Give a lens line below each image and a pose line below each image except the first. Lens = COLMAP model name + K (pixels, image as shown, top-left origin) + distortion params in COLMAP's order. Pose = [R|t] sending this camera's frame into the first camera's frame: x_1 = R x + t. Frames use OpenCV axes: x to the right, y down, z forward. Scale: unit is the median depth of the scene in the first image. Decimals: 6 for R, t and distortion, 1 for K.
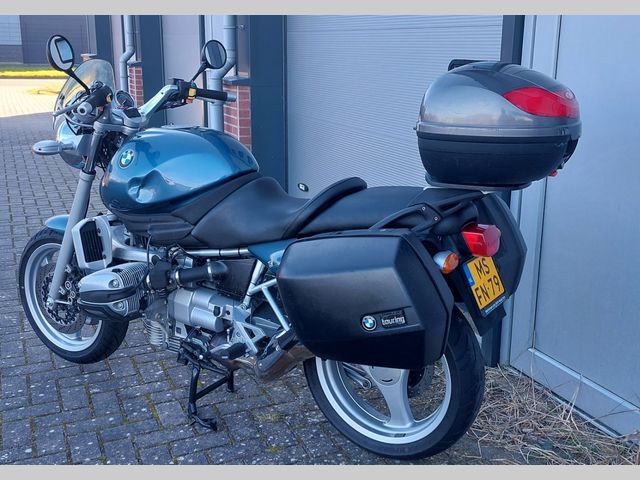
lens RADIAL K [[705.2, 0, 320.0], [0, 705.2, 240.0], [0, 0, 1]] dist [0.103789, -0.003010]
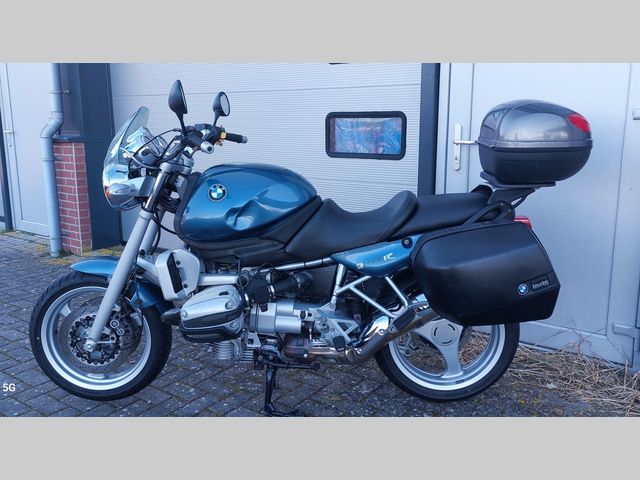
lens RADIAL K [[540.2, 0, 320.6], [0, 540.2, 226.5], [0, 0, 1]] dist [0.079760, -0.001744]
pose [[0.894321, -0.111836, 0.433224, -0.505017], [0.138279, 0.989942, -0.029904, -0.014106], [-0.425522, 0.086649, 0.900790, 0.172982]]
